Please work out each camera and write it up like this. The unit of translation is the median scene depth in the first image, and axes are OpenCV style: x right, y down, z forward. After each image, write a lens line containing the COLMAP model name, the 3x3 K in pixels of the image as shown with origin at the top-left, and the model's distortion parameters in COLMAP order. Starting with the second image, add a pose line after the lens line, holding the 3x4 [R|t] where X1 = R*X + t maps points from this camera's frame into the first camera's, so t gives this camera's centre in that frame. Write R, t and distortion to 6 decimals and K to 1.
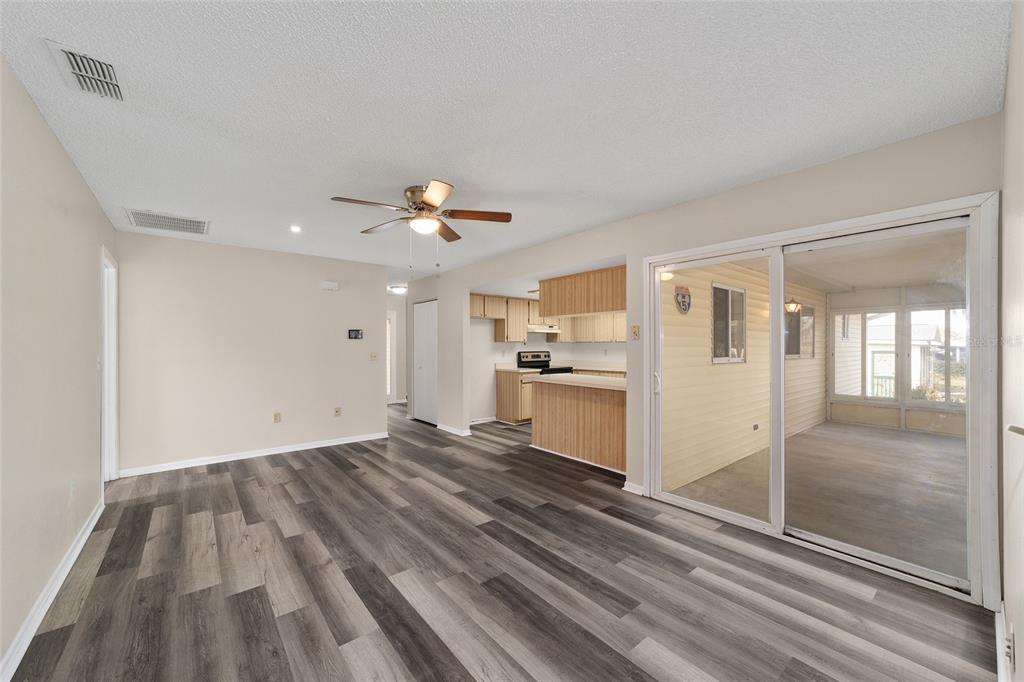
lens RADIAL K [[392.4, 0, 508.2], [0, 392.4, 346.1], [0, 0, 1]] dist [-0.013595, 0.006547]
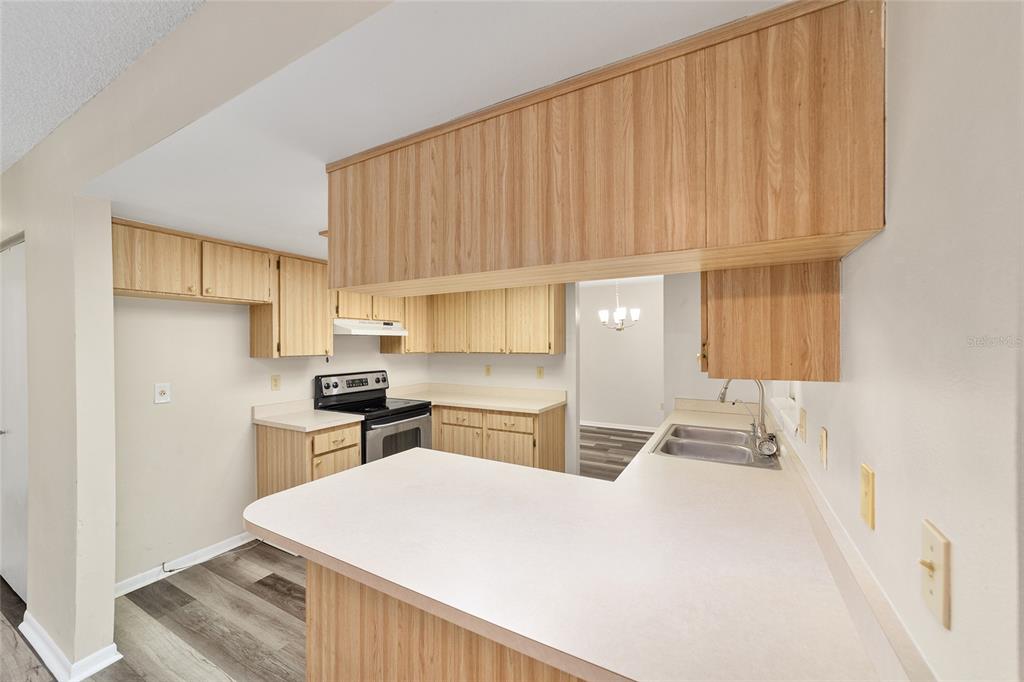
lens RADIAL K [[392.4, 0, 506.3], [0, 392.4, 344.3], [0, 0, 1]] dist [-0.013595, 0.006547]
pose [[0.930744, -0.004401, 0.365644, 0.096735], [0.003970, 0.999990, 0.001929, -0.033678], [-0.365649, -0.000344, 0.930753, 0.686135]]
